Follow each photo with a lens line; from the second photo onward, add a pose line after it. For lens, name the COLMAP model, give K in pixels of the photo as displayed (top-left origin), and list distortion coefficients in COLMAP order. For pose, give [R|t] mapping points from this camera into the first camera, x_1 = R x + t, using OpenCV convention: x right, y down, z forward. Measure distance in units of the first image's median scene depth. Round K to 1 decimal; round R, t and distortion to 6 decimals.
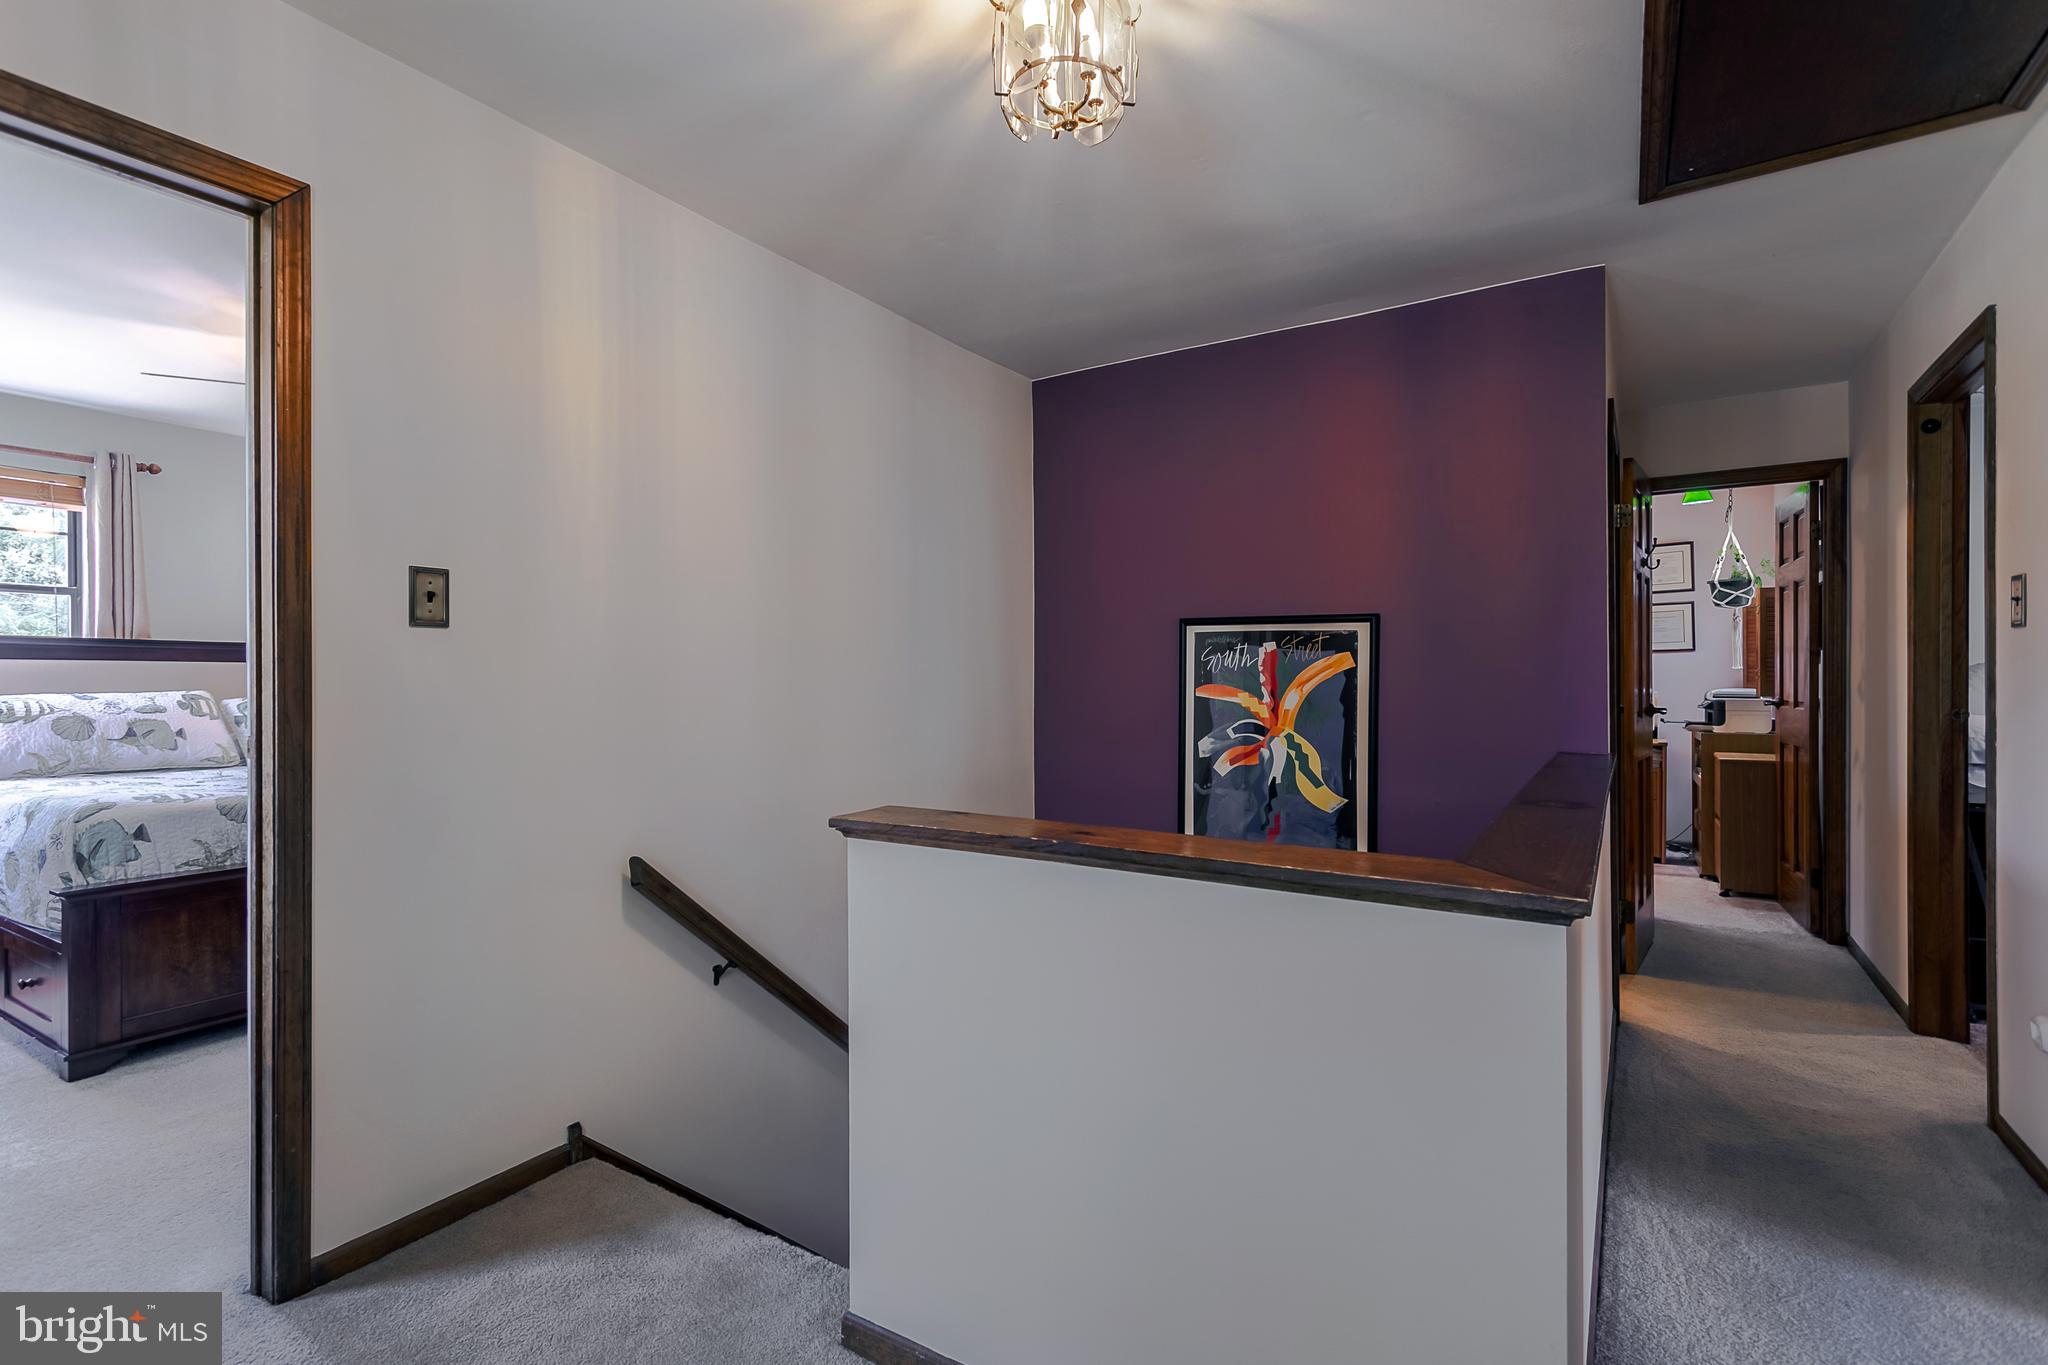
lens RADIAL K [[951.9, 0, 1024.0], [0, 951.9, 682.5], [0, 0, 1]] dist [0.001683, 0.007463]
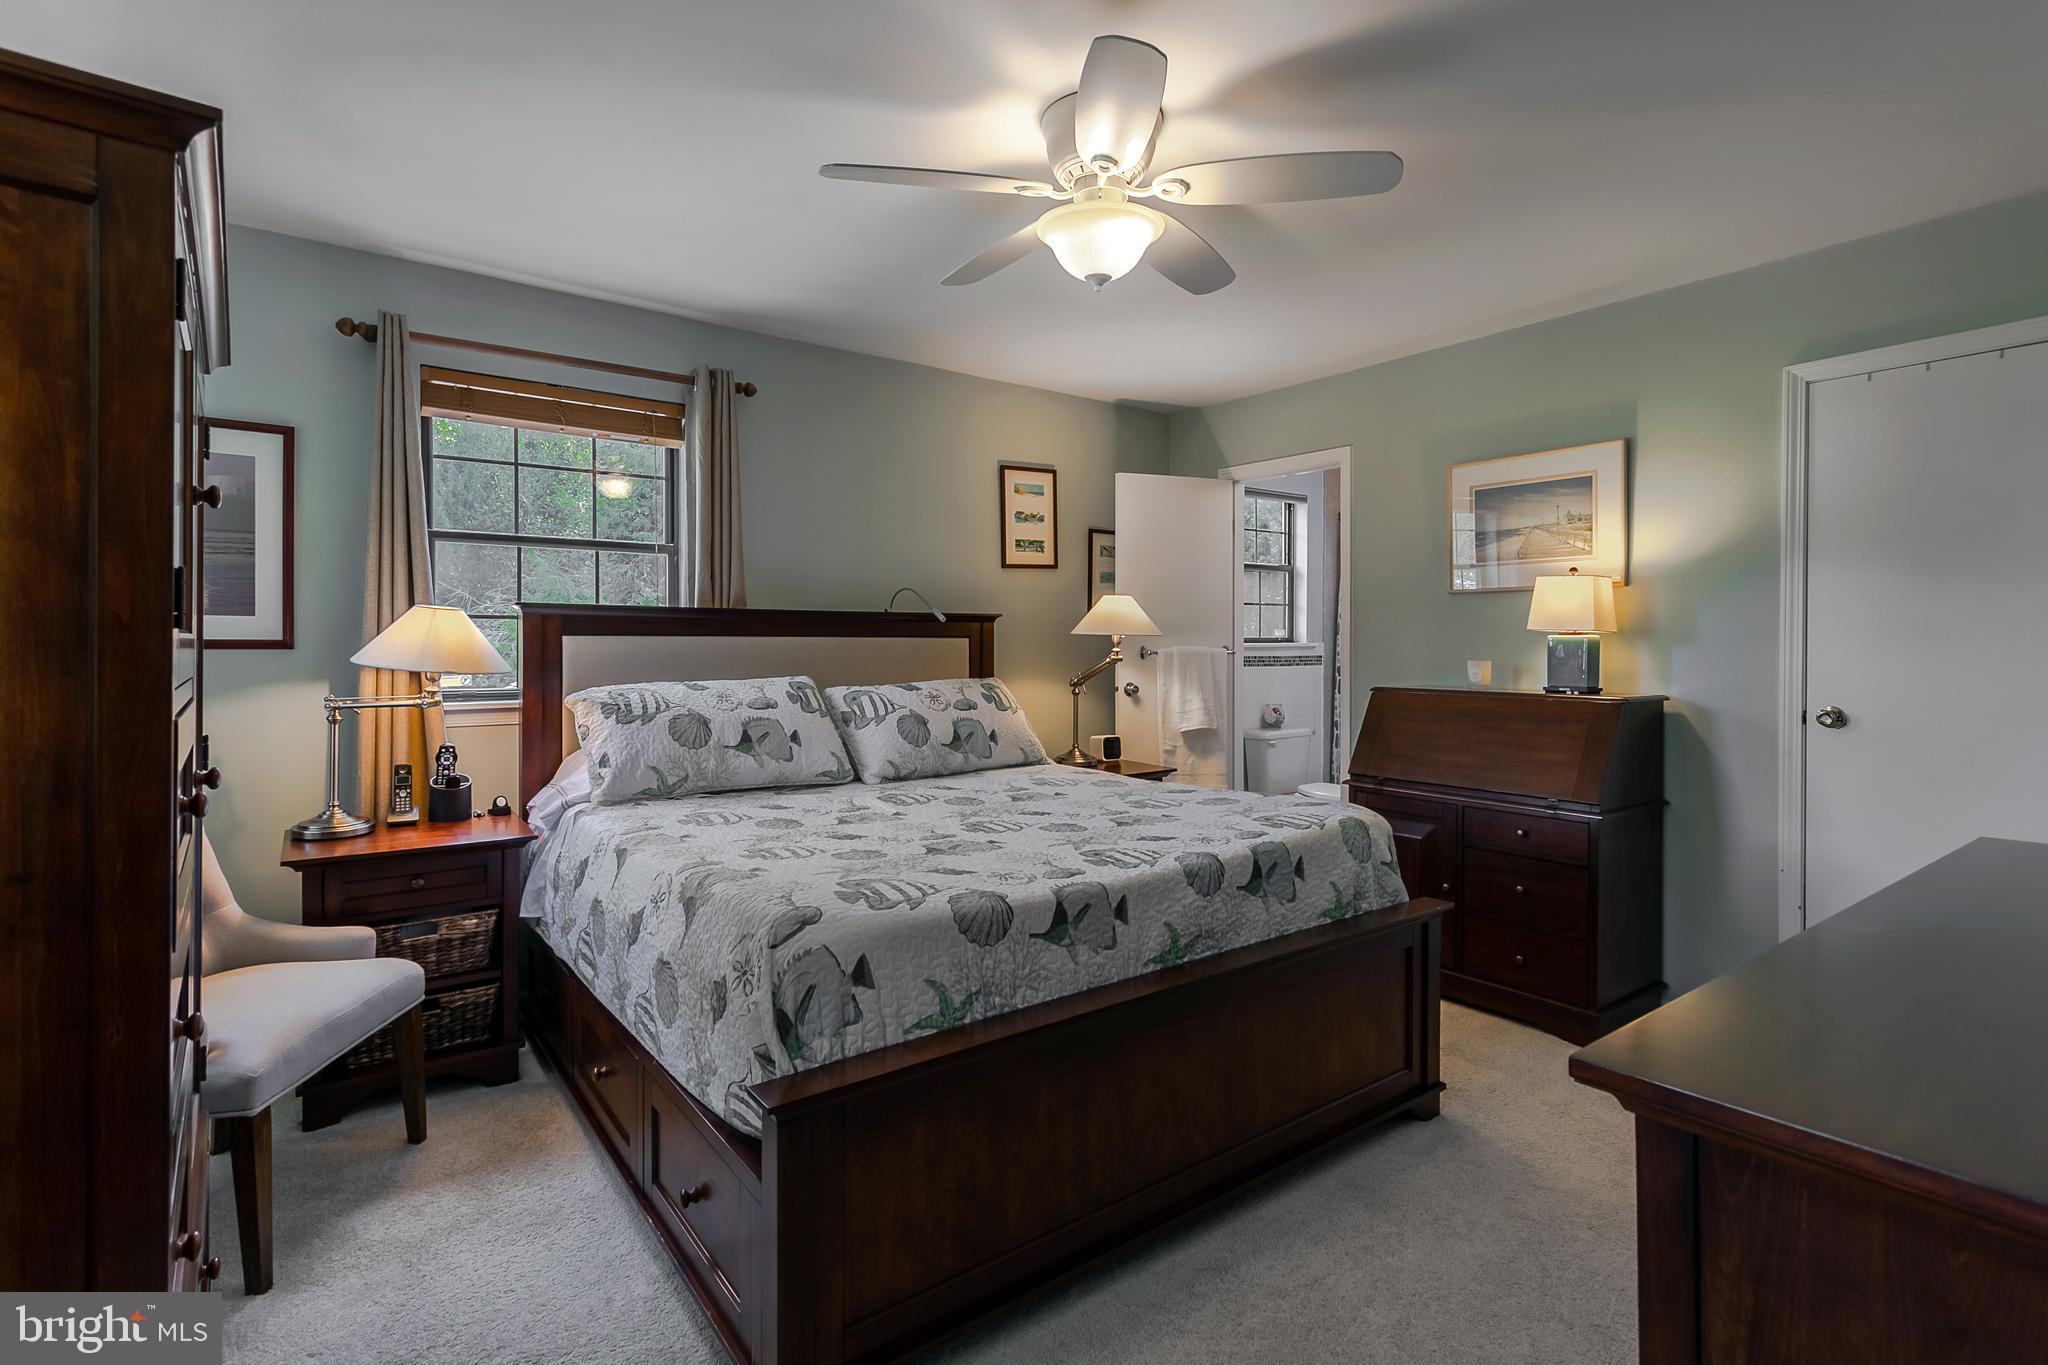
lens RADIAL K [[979.4, 0, 1017.7], [0, 979.4, 648.2], [0, 0, 1]] dist [0.002241, 0.000195]
pose [[0.932165, 0.008626, -0.361930, -0.464560], [-0.007087, 0.999959, 0.005581, -0.020687], [0.361963, -0.002637, 0.932189, 0.375677]]
